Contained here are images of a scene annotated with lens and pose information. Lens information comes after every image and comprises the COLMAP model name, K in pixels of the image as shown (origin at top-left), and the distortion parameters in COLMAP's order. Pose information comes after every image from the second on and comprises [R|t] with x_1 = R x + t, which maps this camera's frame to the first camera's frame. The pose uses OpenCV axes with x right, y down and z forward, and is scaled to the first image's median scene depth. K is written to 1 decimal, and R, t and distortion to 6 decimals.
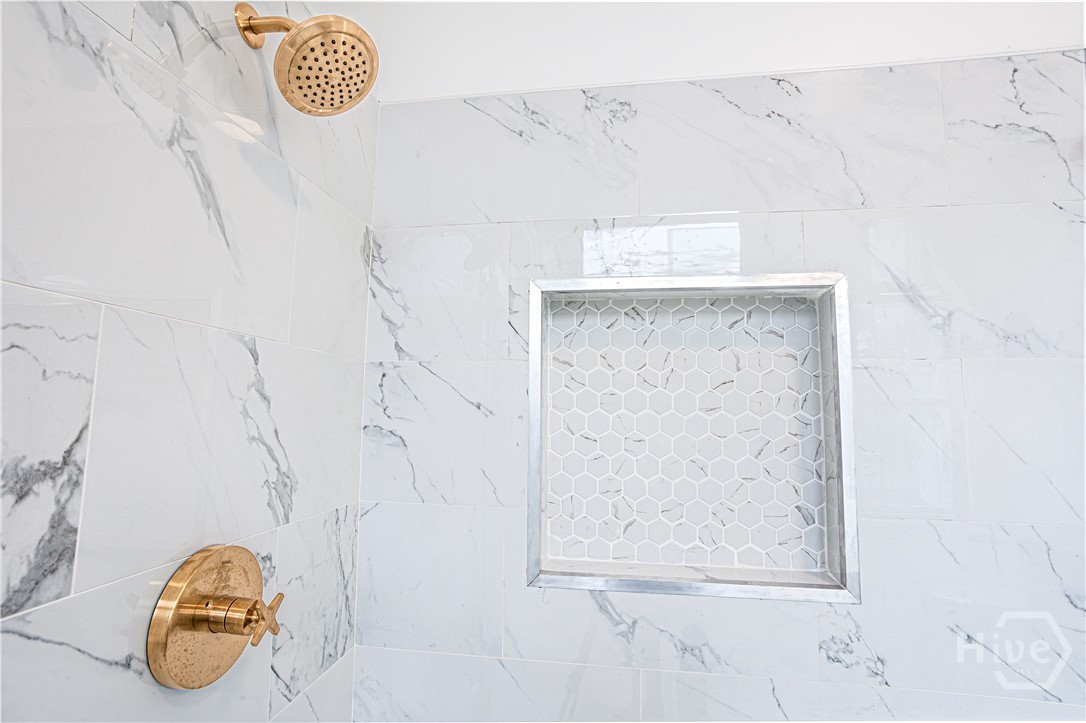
lens RADIAL K [[517.0, 0, 545.3], [0, 517.0, 355.7], [0, 0, 1]] dist [-0.016099, 0.002689]
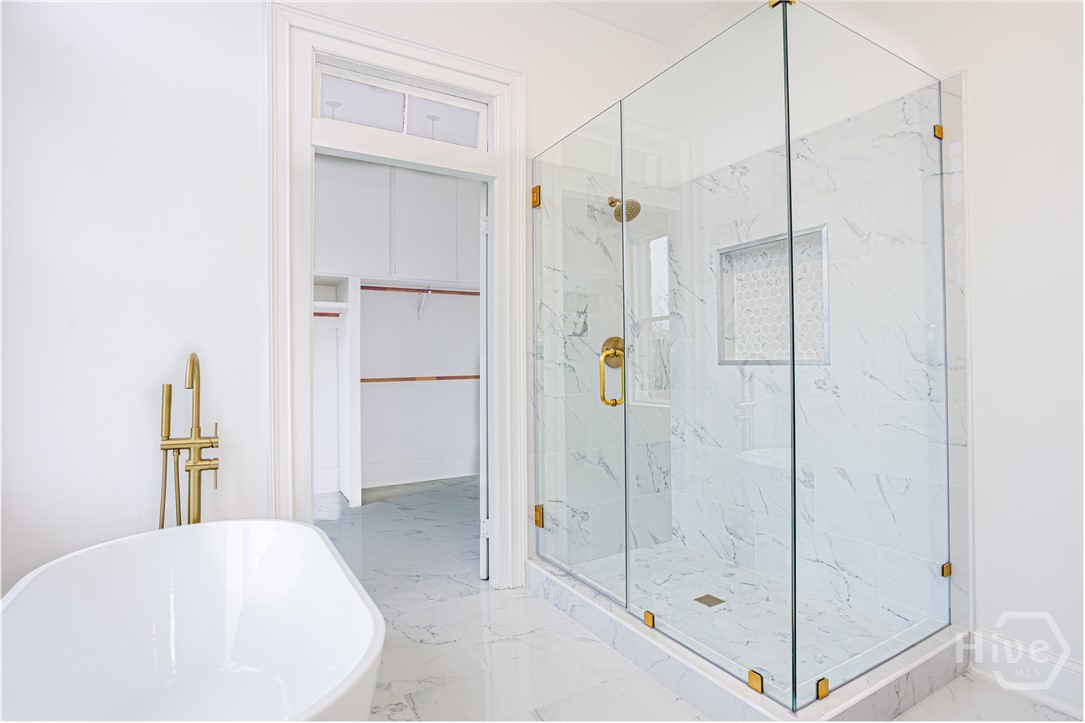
lens RADIAL K [[548.3, 0, 547.4], [0, 548.3, 360.6], [0, 0, 1]] dist [0.005016, 0.002102]
pose [[0.631268, -0.020259, -0.775300, 1.566235], [0.097503, 0.993801, 0.053421, 0.177176], [0.769411, -0.109316, 0.629330, -1.432100]]
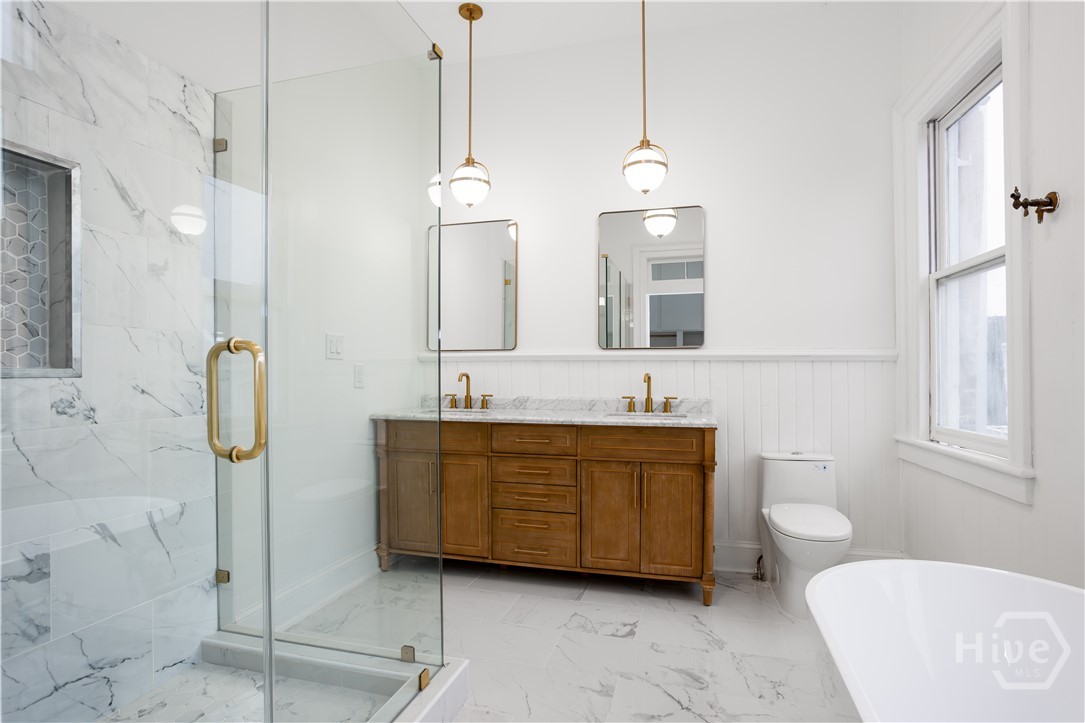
lens RADIAL K [[548.3, 0, 555.6], [0, 548.3, 378.4], [0, 0, 1]] dist [0.005016, 0.002102]
pose [[0.126291, -0.018971, 0.991812, -0.795618], [-0.104215, 0.994031, 0.032283, 0.247747], [-0.986504, -0.107439, 0.123560, -0.591406]]
